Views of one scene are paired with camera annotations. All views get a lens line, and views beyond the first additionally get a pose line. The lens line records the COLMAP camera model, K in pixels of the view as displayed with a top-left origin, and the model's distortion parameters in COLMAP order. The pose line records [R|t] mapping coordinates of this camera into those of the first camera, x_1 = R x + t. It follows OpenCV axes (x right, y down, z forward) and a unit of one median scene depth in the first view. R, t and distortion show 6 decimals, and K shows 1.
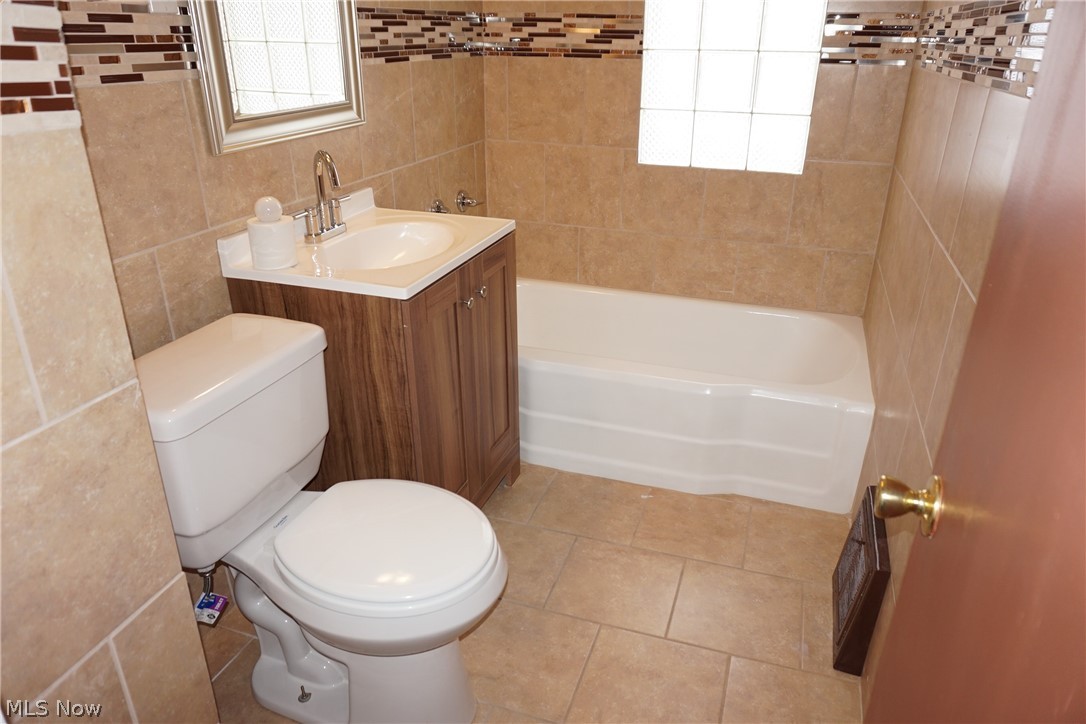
lens RADIAL K [[736.2, 0, 540.2], [0, 736.2, 365.3], [0, 0, 1]] dist [-0.044538, 0.031690]
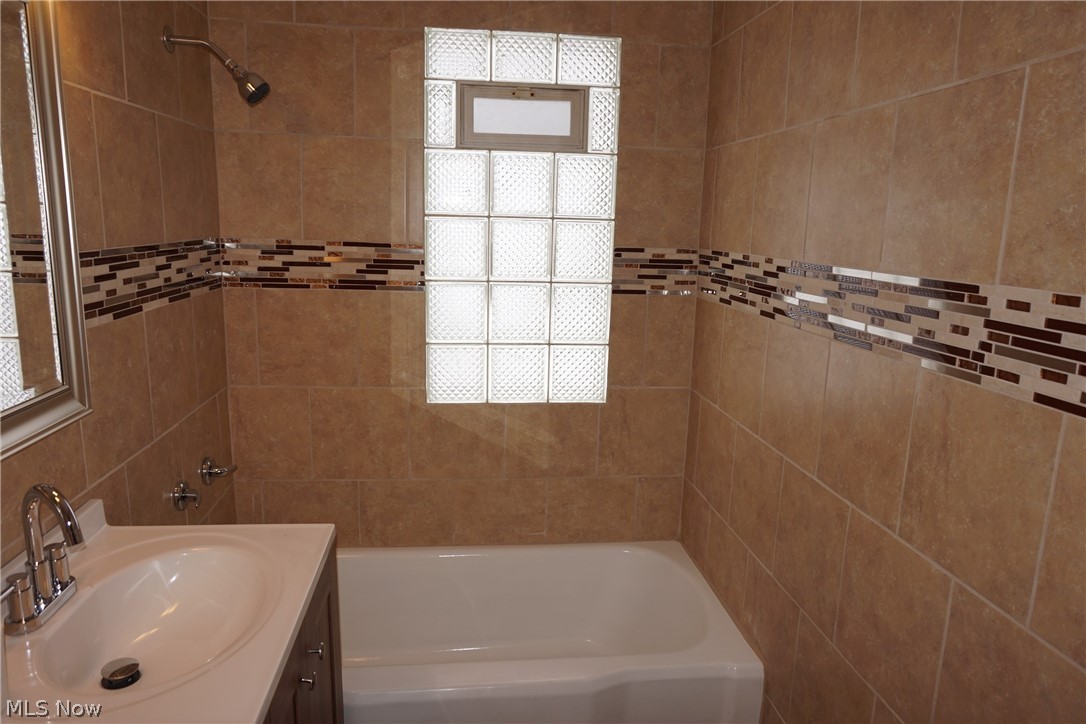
lens RADIAL K [[736.2, 0, 544.4], [0, 736.2, 362.9], [0, 0, 1]] dist [-0.044538, 0.031690]
pose [[0.897210, -0.066089, 0.436632, -0.120842], [0.161632, 0.969276, -0.185416, -0.142299], [-0.410963, 0.236930, 0.880326, 0.173842]]
